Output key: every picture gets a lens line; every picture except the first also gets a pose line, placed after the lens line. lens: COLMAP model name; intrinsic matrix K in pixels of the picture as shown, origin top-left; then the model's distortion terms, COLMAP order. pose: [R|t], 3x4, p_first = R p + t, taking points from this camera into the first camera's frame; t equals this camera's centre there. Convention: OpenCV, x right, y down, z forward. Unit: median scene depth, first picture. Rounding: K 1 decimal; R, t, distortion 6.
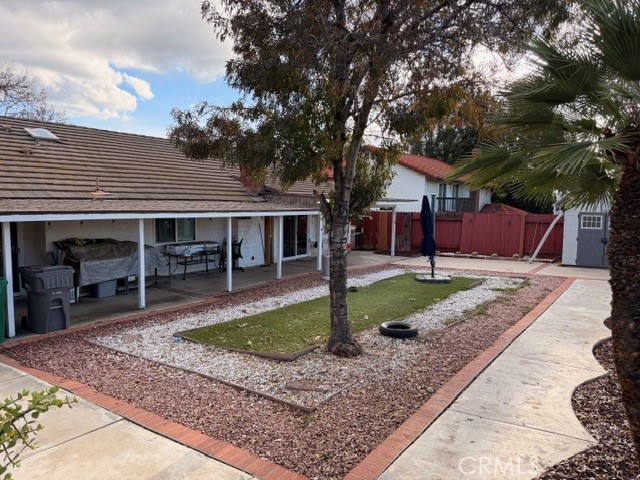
lens RADIAL K [[455.4, 0, 321.7], [0, 455.4, 244.6], [0, 0, 1]] dist [0.058729, -0.082208]
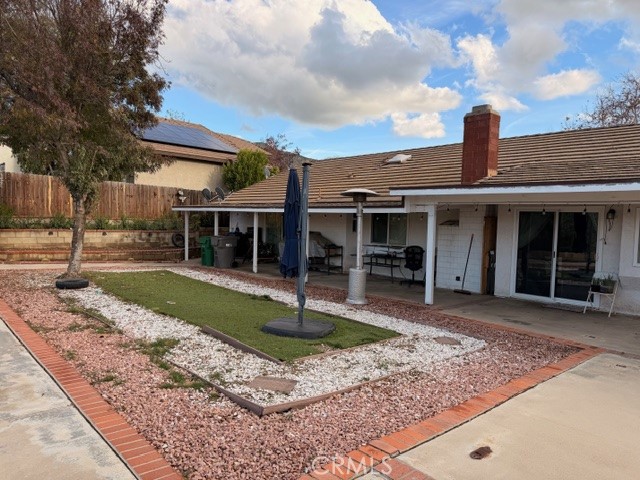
lens RADIAL K [[455.4, 0, 320.7], [0, 455.4, 240.7], [0, 0, 1]] dist [0.058729, -0.082208]
pose [[-0.204196, 0.038467, -0.978174, 1.180383], [-0.120891, 0.990588, 0.064191, -0.100338], [0.971437, 0.131360, -0.197624, 1.736541]]
